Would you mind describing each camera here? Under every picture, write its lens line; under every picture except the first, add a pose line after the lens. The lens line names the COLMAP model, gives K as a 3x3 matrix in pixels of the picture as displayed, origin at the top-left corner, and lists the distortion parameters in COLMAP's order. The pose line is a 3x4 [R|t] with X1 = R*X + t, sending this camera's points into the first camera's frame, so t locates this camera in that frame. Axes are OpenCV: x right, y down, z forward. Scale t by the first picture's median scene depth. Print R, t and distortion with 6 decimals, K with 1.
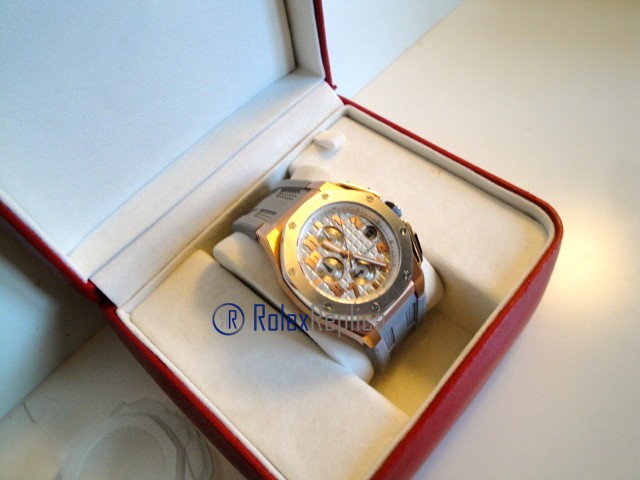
lens RADIAL K [[514.6, 0, 317.3], [0, 514.6, 233.3], [0, 0, 1]] dist [-0.118840, 0.032238]
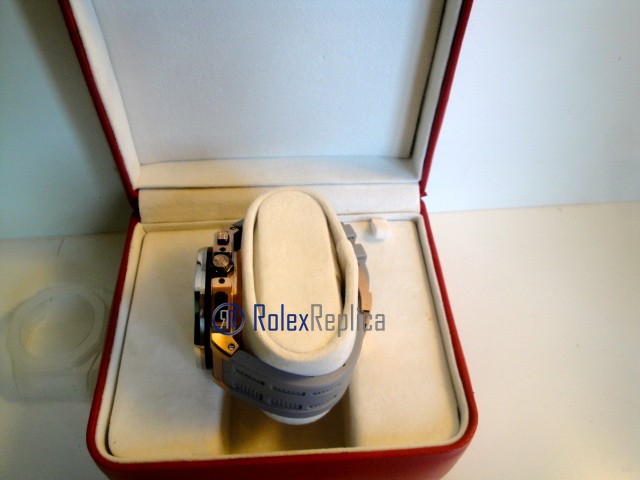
lens RADIAL K [[514.6, 0, 317.4], [0, 514.6, 239.0], [0, 0, 1]] dist [-0.118840, 0.032238]
pose [[0.714698, 0.622730, -0.318456, 0.312463], [-0.642341, 0.764551, 0.053474, -0.154880], [0.276776, 0.166340, 0.946428, -0.037928]]
